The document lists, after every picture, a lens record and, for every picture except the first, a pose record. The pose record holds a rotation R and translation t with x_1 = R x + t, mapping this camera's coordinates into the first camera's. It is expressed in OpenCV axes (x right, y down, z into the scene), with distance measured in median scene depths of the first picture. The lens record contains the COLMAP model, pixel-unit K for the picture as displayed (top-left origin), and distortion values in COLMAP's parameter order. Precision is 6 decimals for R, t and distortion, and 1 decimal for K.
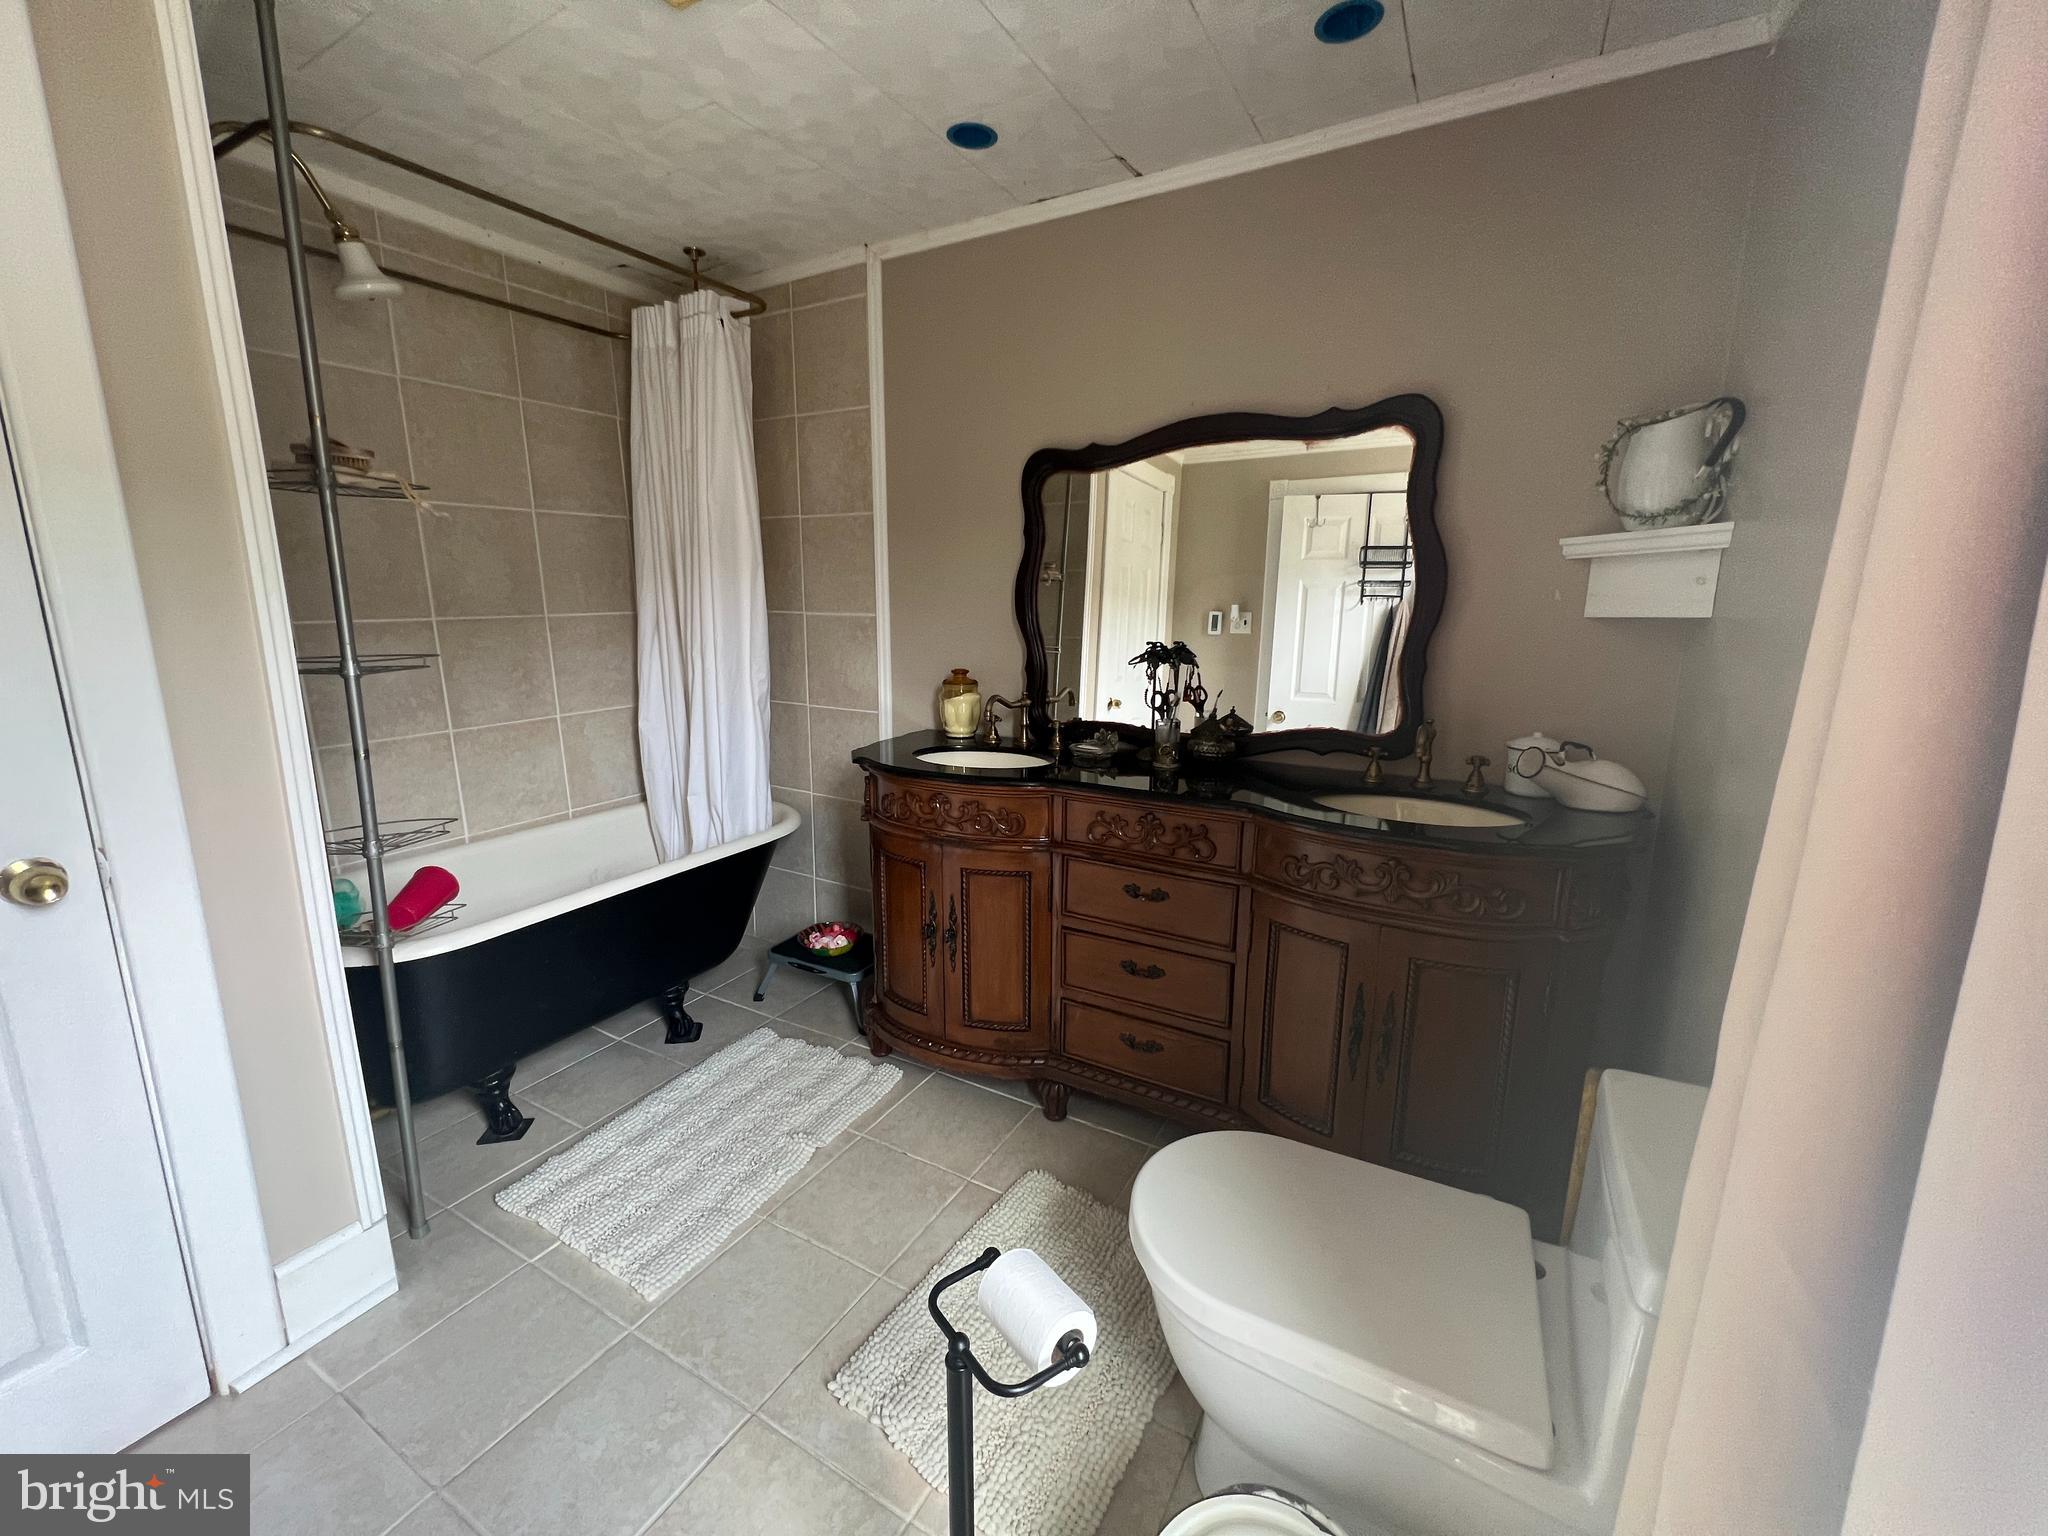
lens RADIAL K [[820.1, 0, 1019.1], [0, 820.1, 761.6], [0, 0, 1]] dist [-0.001482, 0.000264]
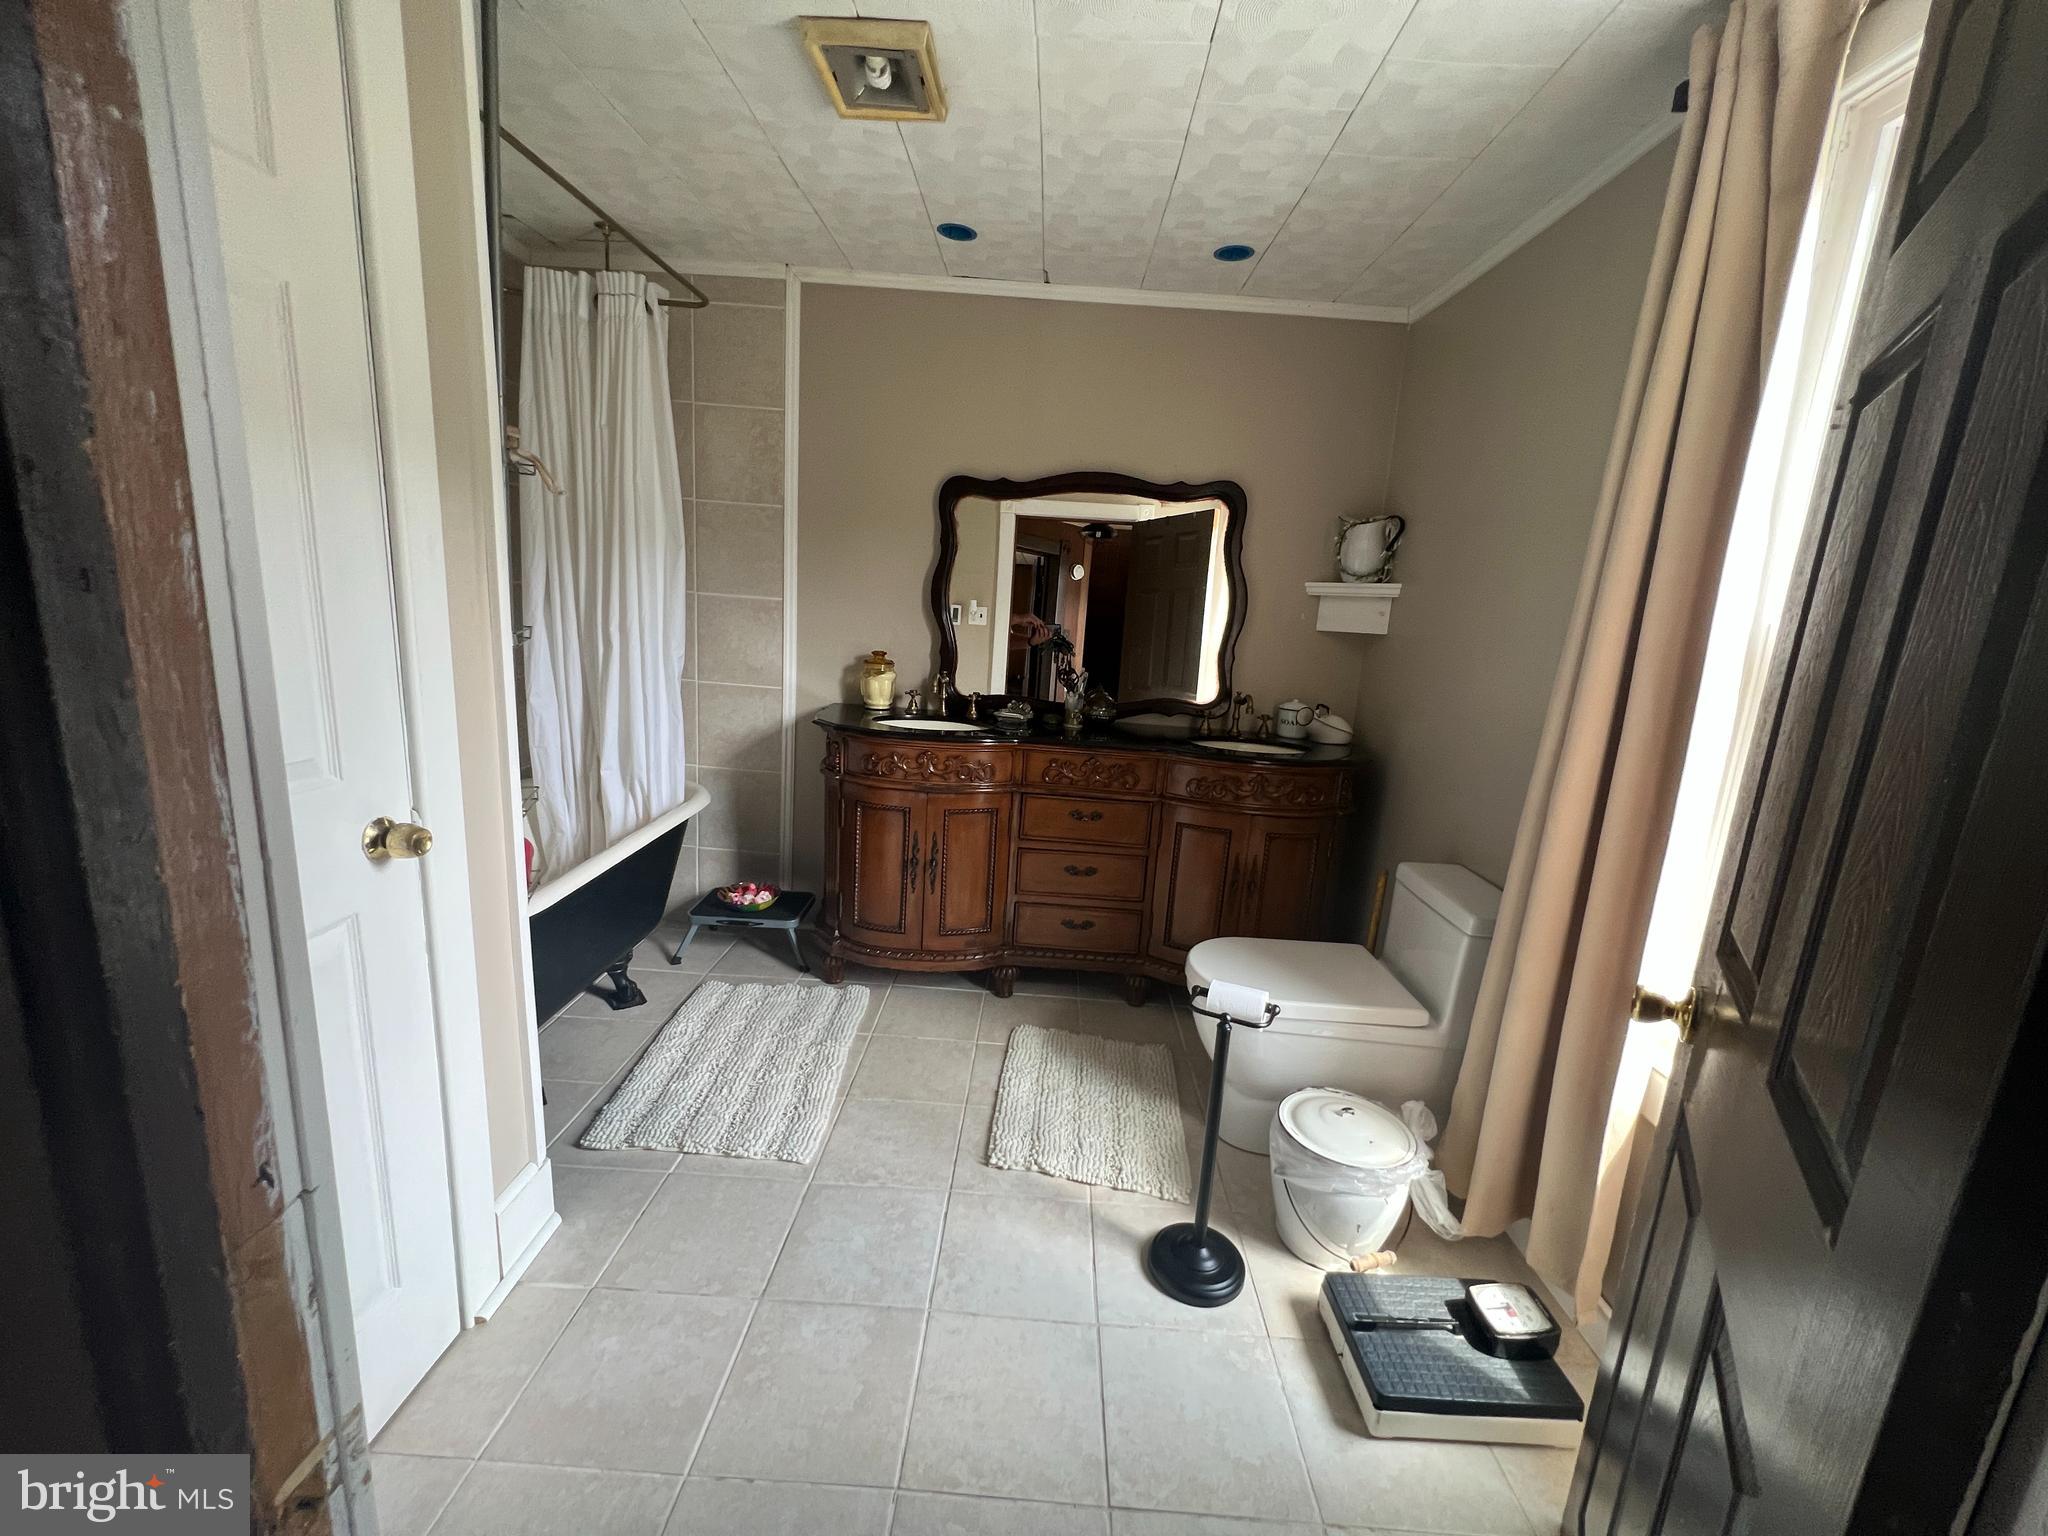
lens RADIAL K [[826.1, 0, 1027.1], [0, 826.1, 772.9], [0, 0, 1]] dist [0.002214, 0.000142]
pose [[0.878031, -0.045452, 0.476440, -0.531376], [0.030043, 0.998751, 0.039915, 0.024363], [-0.477659, -0.020733, 0.878301, -0.172210]]
